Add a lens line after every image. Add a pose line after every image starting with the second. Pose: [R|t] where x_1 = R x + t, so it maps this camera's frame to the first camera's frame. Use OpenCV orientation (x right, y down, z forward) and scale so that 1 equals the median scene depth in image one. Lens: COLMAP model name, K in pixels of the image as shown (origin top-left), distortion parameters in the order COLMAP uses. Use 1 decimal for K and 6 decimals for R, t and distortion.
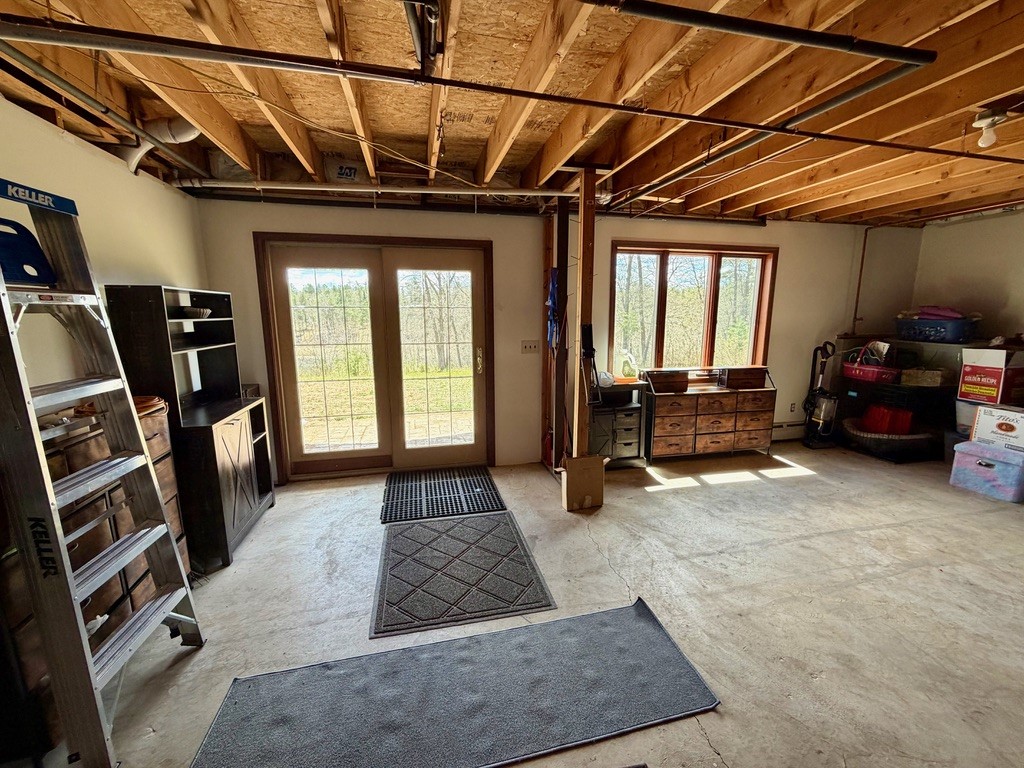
lens RADIAL K [[413.8, 0, 512.0], [0, 413.8, 384.0], [0, 0, 1]] dist [-0.001680, -0.000221]
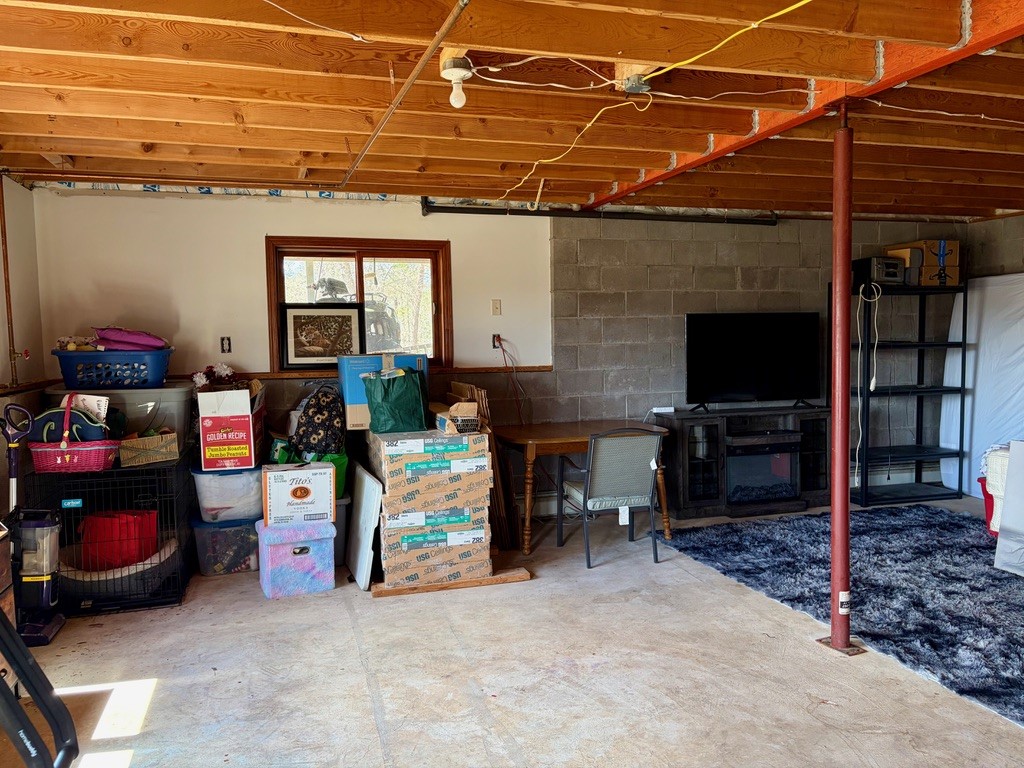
lens RADIAL K [[774.7, 0, 512.0], [0, 774.7, 384.0], [0, 0, 1]] dist [0.058924, -0.050446]
pose [[-0.071452, -0.063182, 0.995441, -0.151943], [0.188340, 0.979185, 0.075669, -0.099135], [-0.979501, 0.192888, -0.058065, 0.585143]]
